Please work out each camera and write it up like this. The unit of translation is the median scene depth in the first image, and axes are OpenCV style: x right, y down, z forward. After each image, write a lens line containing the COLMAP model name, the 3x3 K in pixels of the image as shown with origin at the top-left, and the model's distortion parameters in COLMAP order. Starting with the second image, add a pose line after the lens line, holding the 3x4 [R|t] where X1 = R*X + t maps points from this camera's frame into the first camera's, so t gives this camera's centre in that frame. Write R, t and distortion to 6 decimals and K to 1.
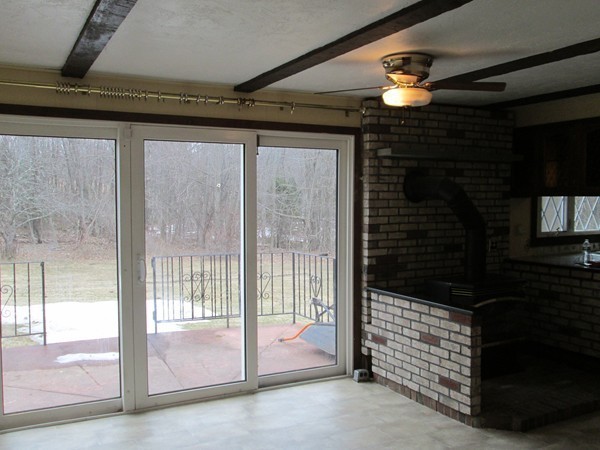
lens RADIAL K [[589.1, 0, 291.0], [0, 589.1, 227.4], [0, 0, 1]] dist [-0.048736, 0.022088]
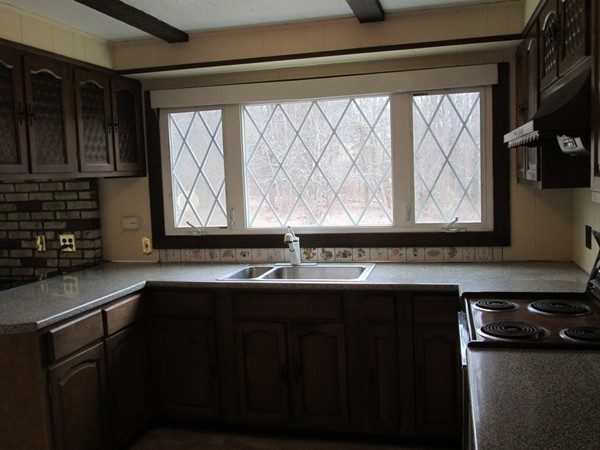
lens RADIAL K [[589.1, 0, 291.0], [0, 589.1, 227.4], [0, 0, 1]] dist [-0.048736, 0.022088]
pose [[0.744507, 0.041754, -0.666308, 1.188258], [0.000582, 0.998001, 0.063190, -0.041642], [0.667614, -0.047433, 0.742995, 0.718169]]
